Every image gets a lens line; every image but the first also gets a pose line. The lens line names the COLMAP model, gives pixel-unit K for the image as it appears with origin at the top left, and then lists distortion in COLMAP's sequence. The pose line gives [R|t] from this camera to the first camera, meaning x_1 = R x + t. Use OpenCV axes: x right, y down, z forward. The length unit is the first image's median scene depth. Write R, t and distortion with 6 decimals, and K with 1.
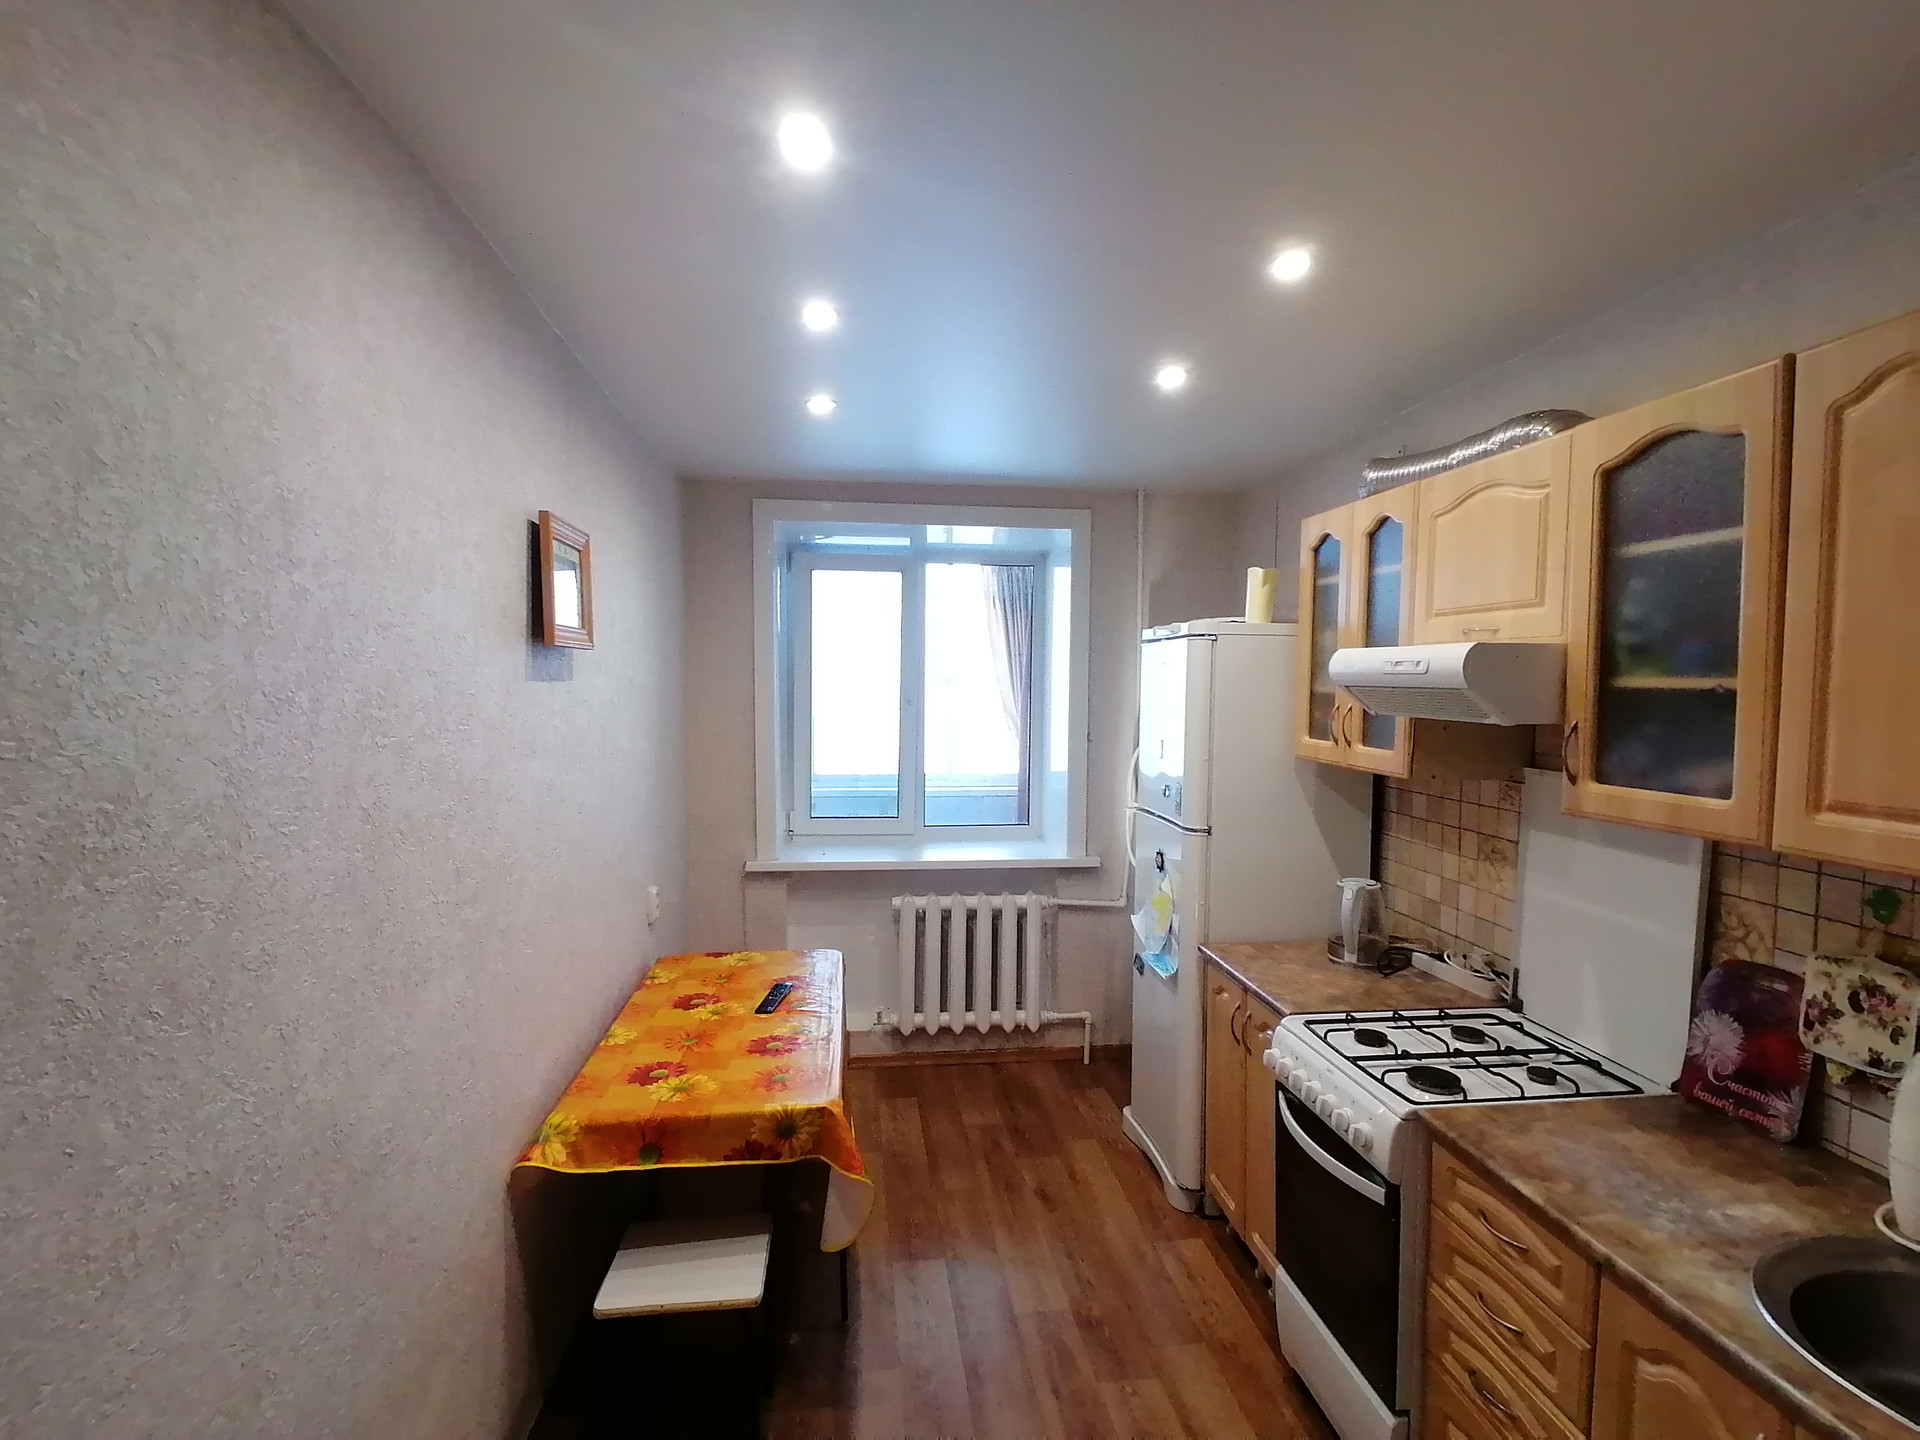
lens RADIAL K [[953.7, 0, 963.1], [0, 953.7, 730.6], [0, 0, 1]] dist [0.041805, -0.034334]
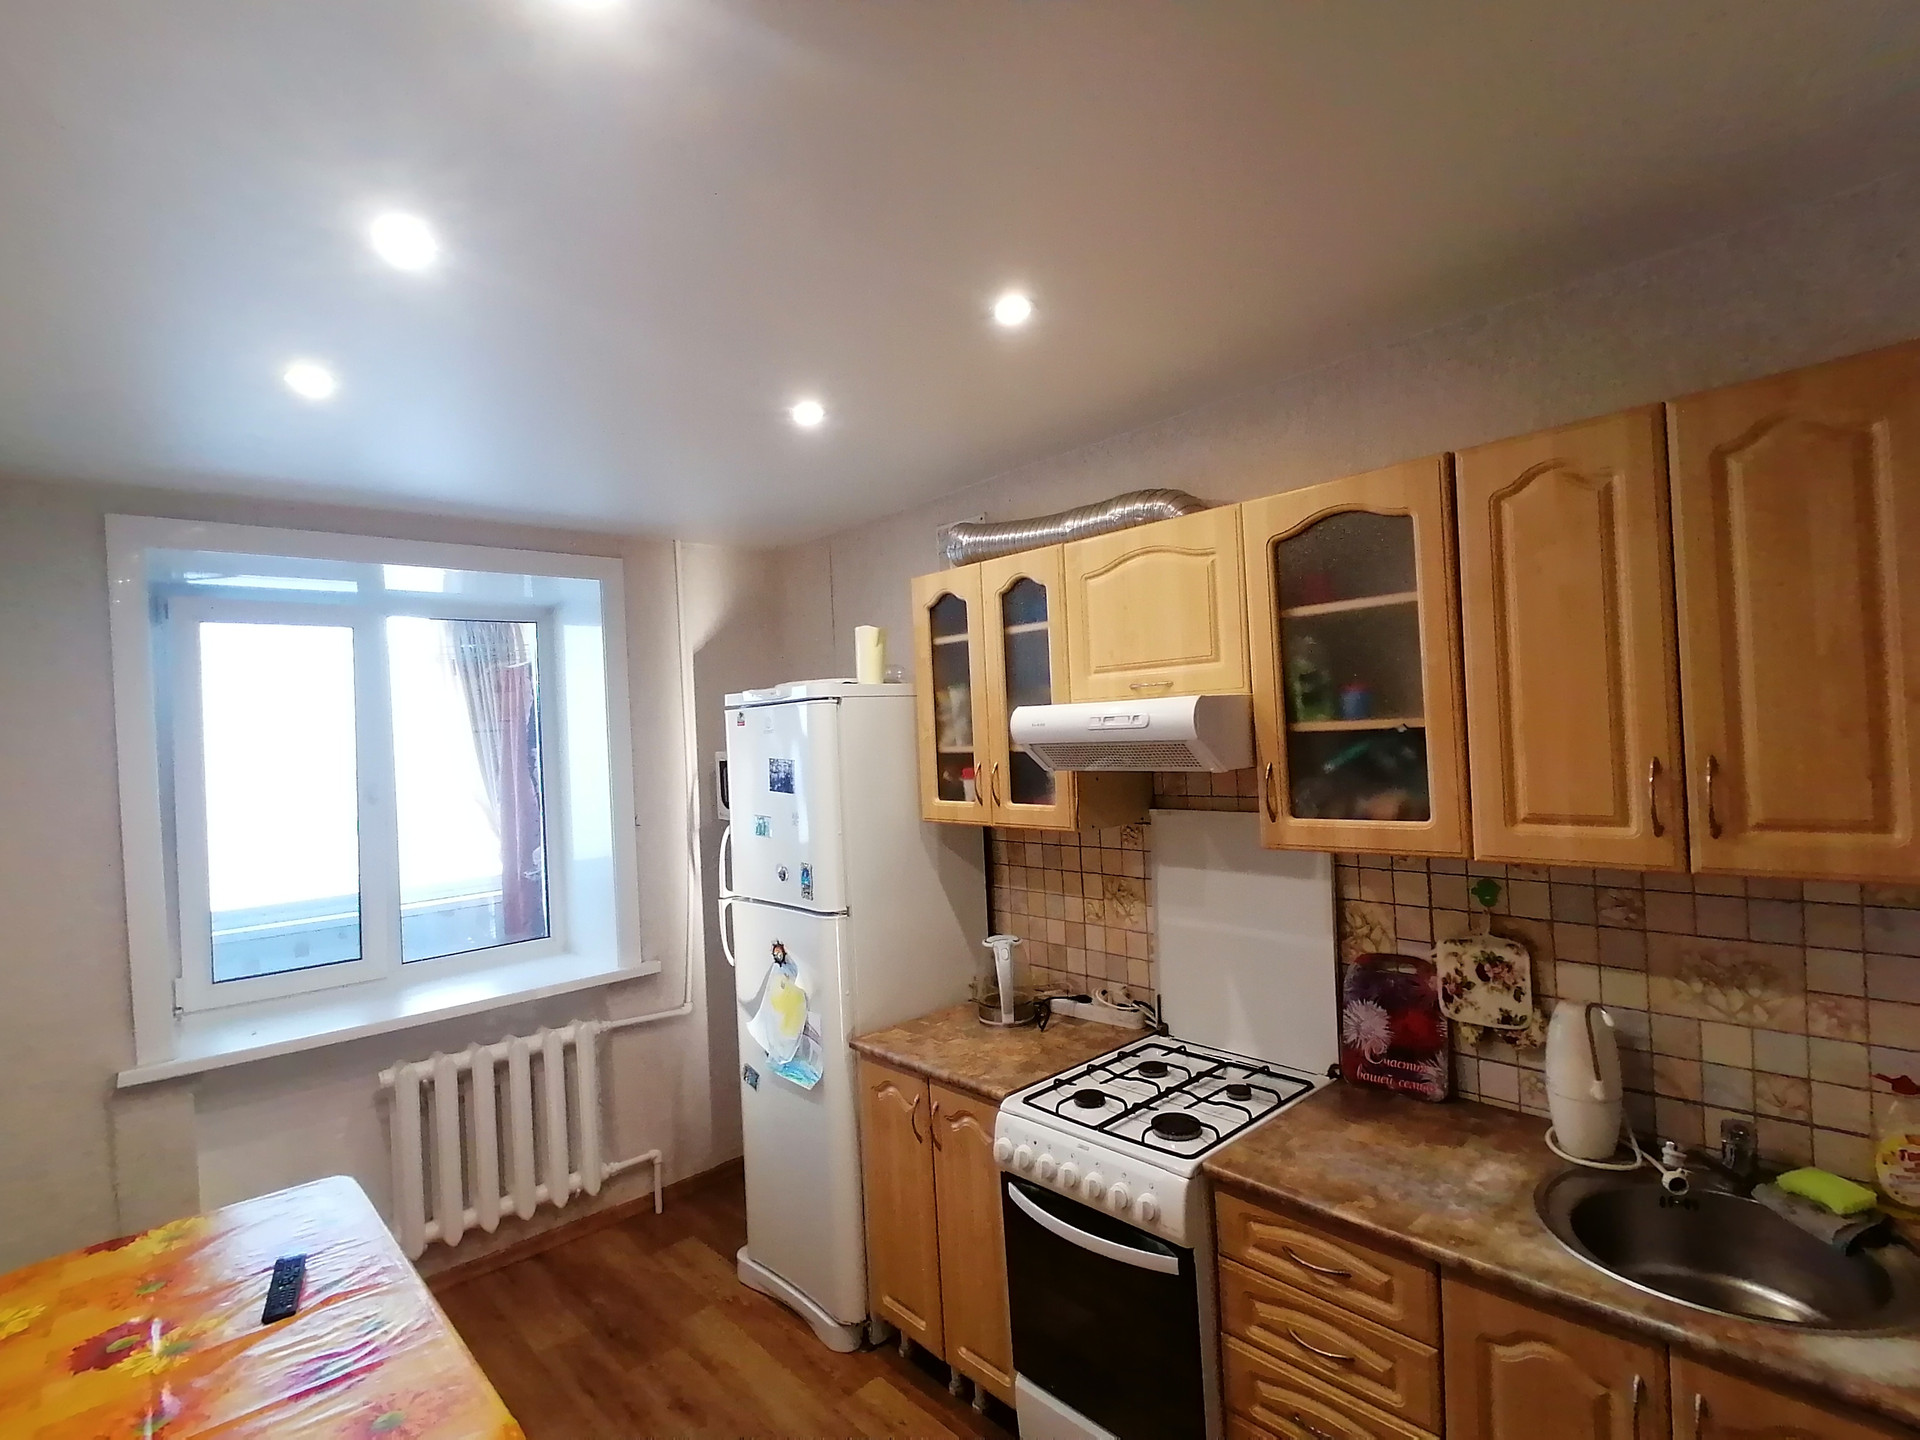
lens RADIAL K [[953.7, 0, 963.1], [0, 953.7, 730.6], [0, 0, 1]] dist [0.041805, -0.034334]
pose [[0.814450, -0.047838, 0.578258, -0.221150], [0.086971, 0.995402, -0.040147, -0.026343], [-0.573678, 0.082989, 0.814866, 0.232239]]
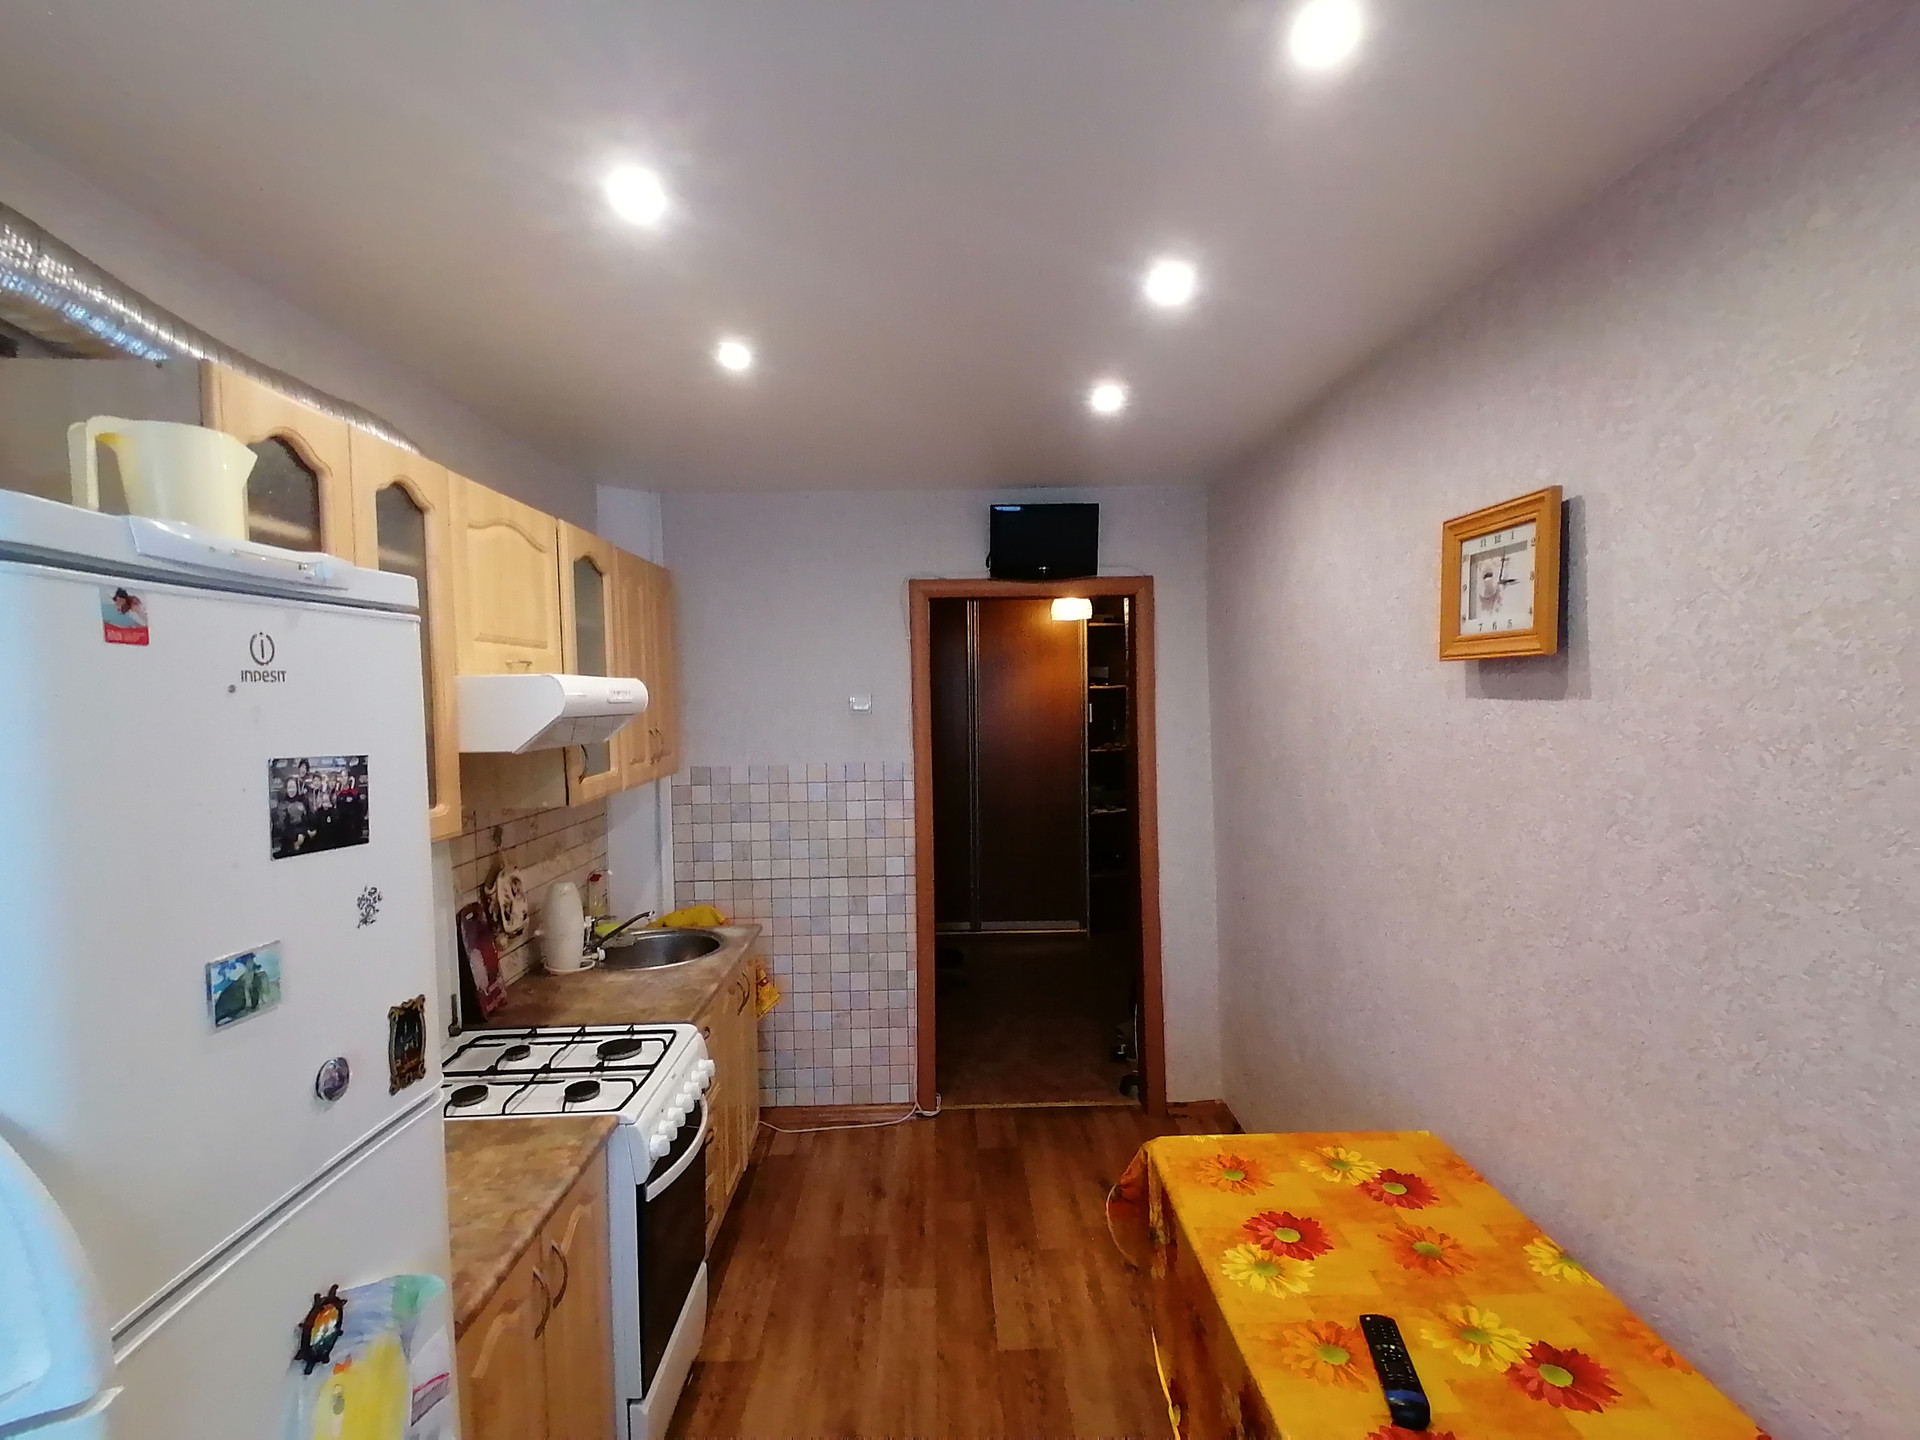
lens RADIAL K [[953.7, 0, 963.1], [0, 953.7, 730.6], [0, 0, 1]] dist [0.041805, -0.034334]
pose [[-0.995379, 0.009973, 0.095500, -0.036974], [0.019145, 0.995234, 0.095620, -0.107933], [-0.094092, 0.097007, -0.990826, 1.778496]]
